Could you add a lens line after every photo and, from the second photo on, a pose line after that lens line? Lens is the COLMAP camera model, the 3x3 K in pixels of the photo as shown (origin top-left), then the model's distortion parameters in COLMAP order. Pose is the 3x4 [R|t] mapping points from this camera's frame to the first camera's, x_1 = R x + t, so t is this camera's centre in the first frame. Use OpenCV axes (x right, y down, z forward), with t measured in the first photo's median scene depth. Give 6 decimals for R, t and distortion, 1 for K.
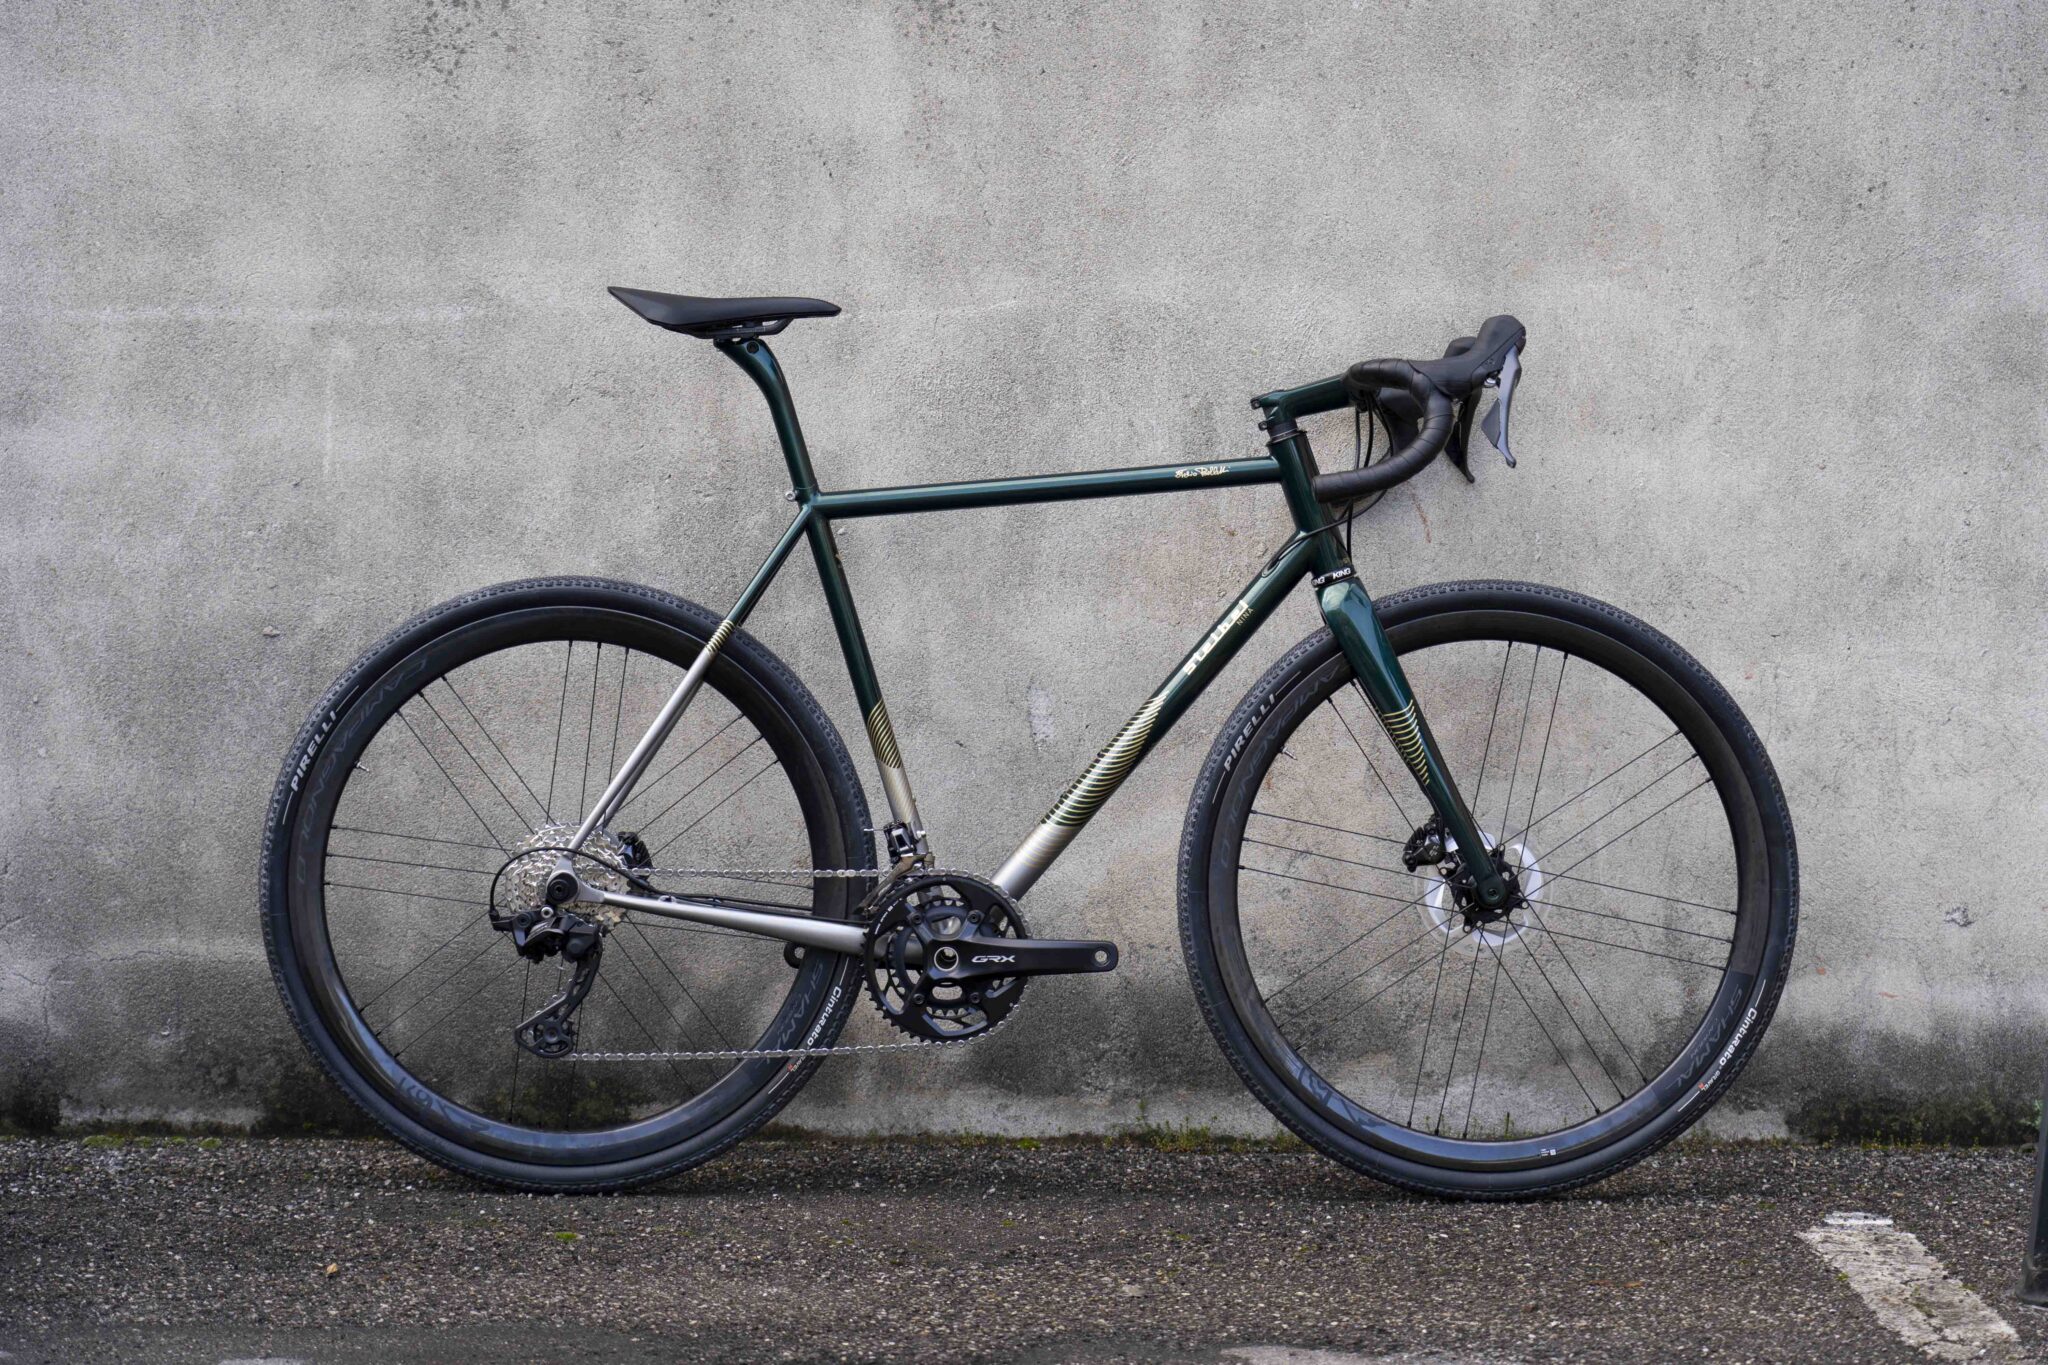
lens RADIAL K [[4189.4, 0, 1024.0], [0, 4189.4, 682.5], [0, 0, 1]] dist [0.008003, -0.372444]
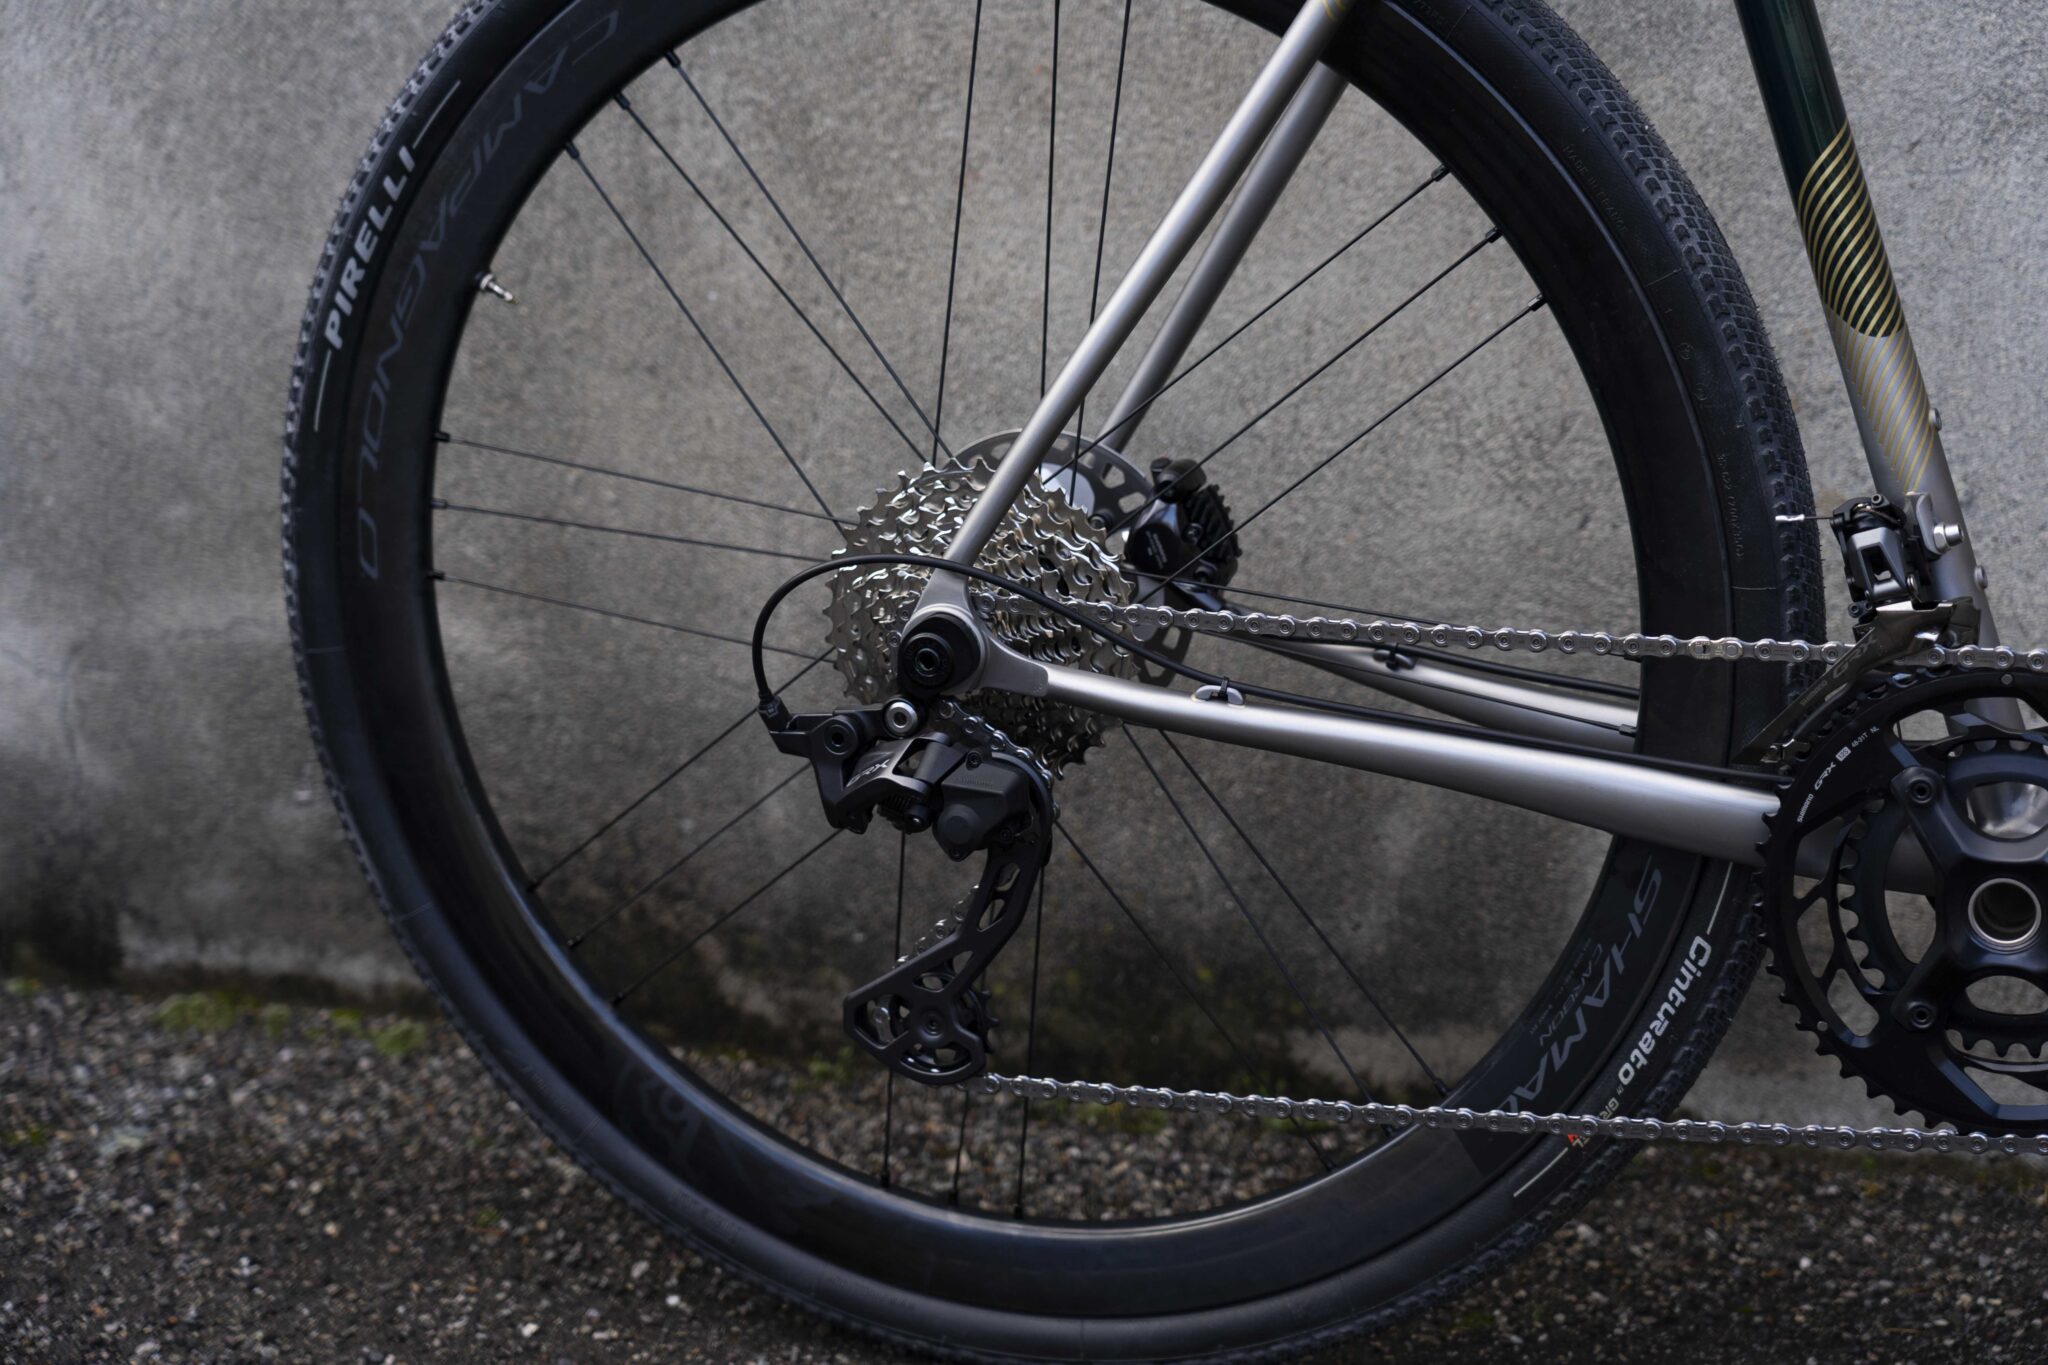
lens RADIAL K [[4049.8, 0, 1024.0], [0, 4049.8, 682.5], [0, 0, 1]] dist [0.070897, -0.078057]
pose [[0.943214, 0.052705, -0.327979, 0.013359], [0.027152, 0.971797, 0.234250, -0.031077], [0.331075, -0.229853, 0.915181, 0.664540]]
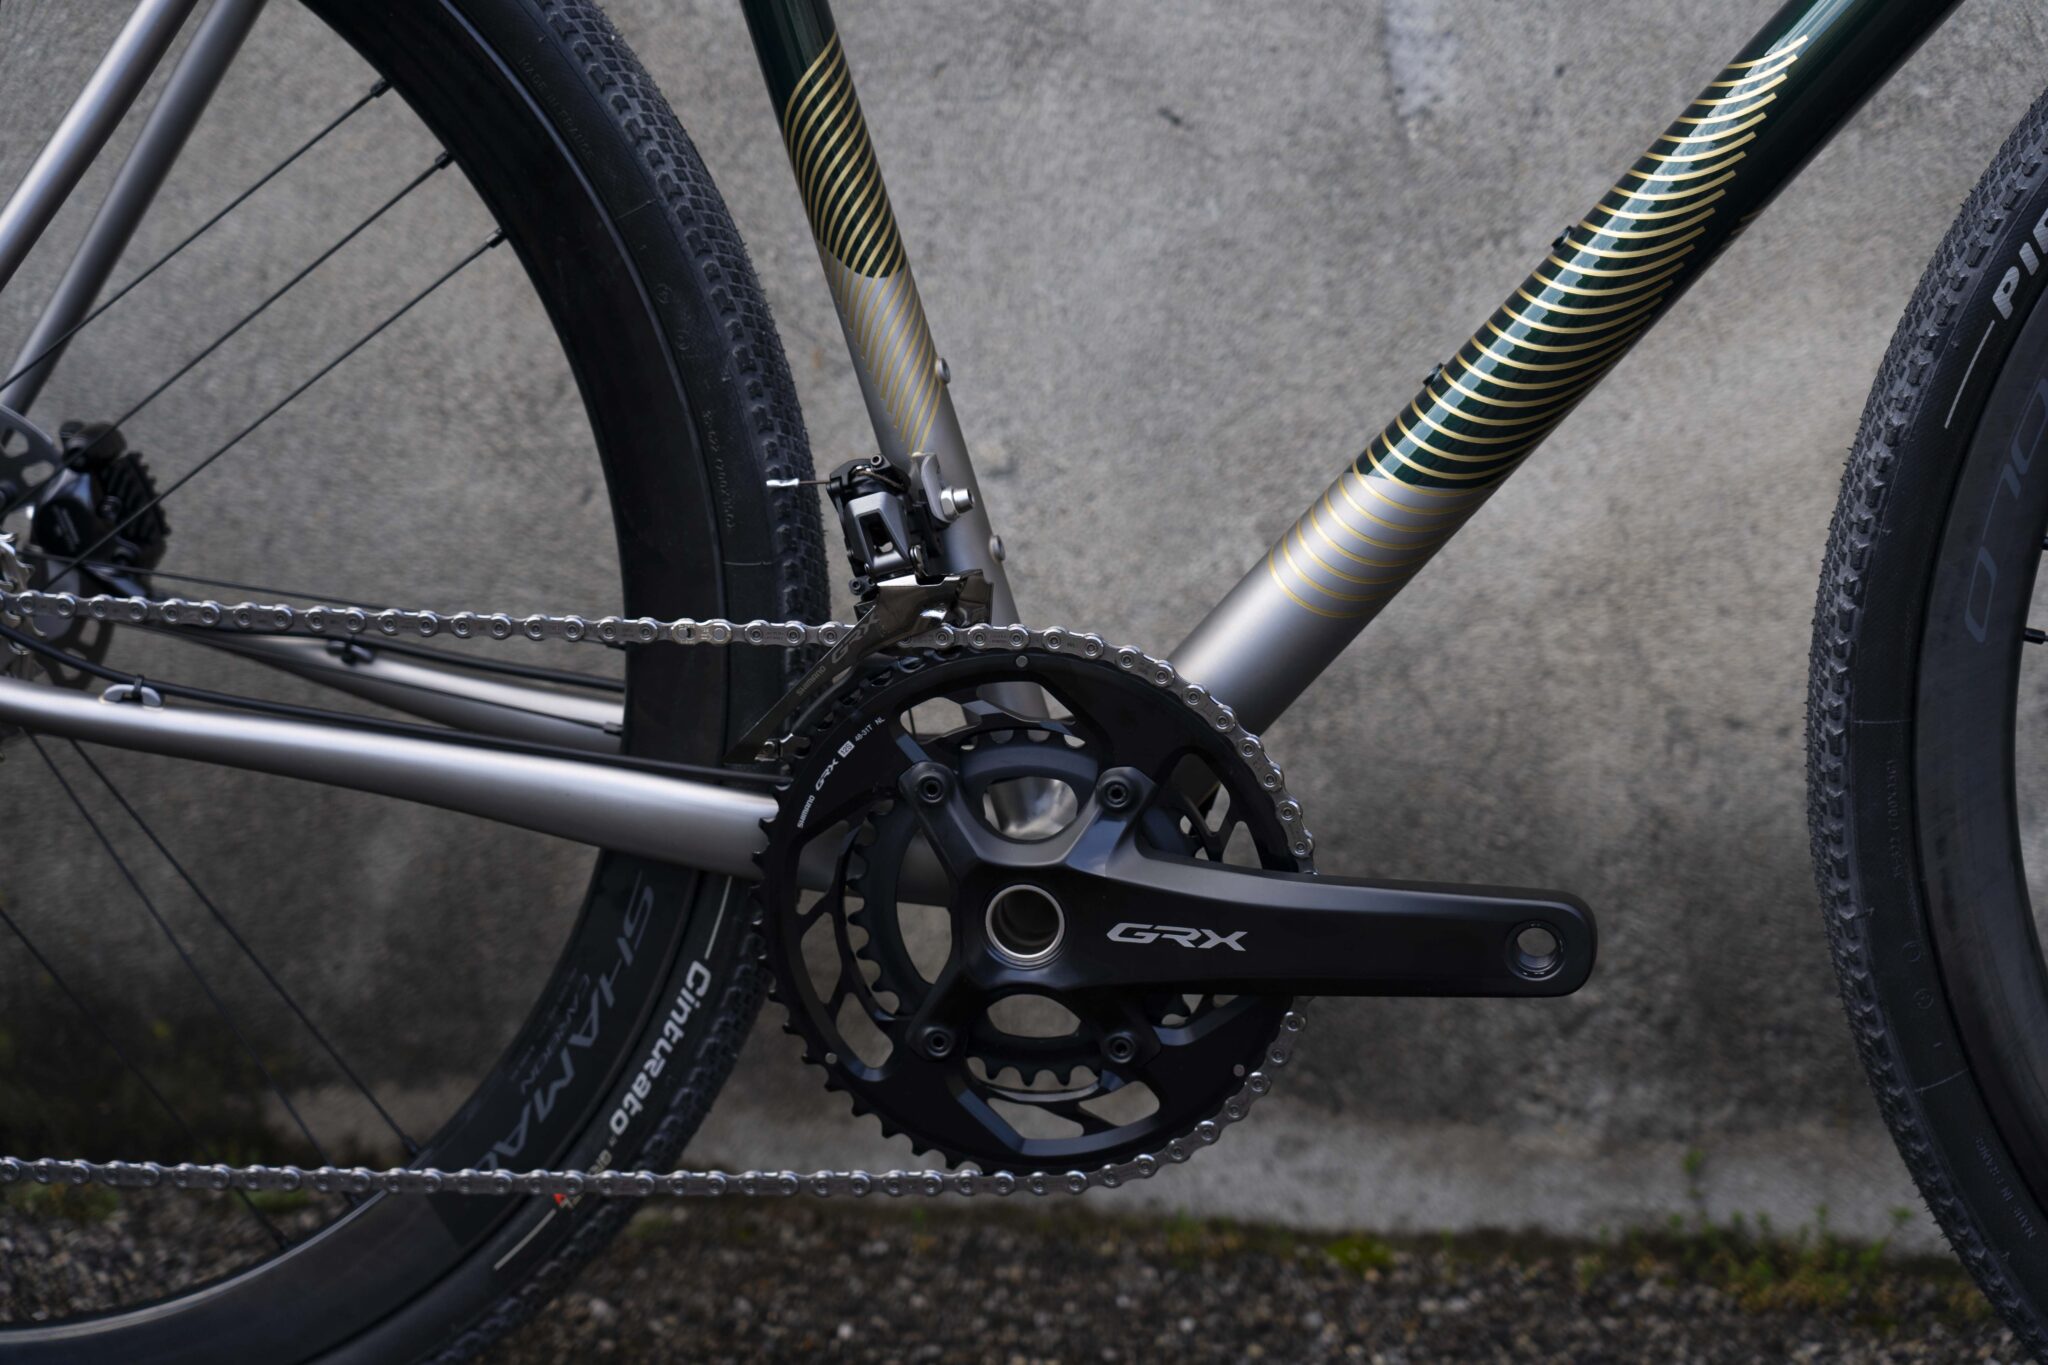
lens RADIAL K [[4616.2, 0, 1052.6], [0, 4616.2, 678.2], [0, 0, 1]] dist [0.074658, -0.081188]
pose [[0.990653, 0.034626, -0.131939, 0.026423], [-0.003333, 0.973101, 0.230354, -0.027737], [0.136367, -0.227761, 0.964121, 0.670683]]
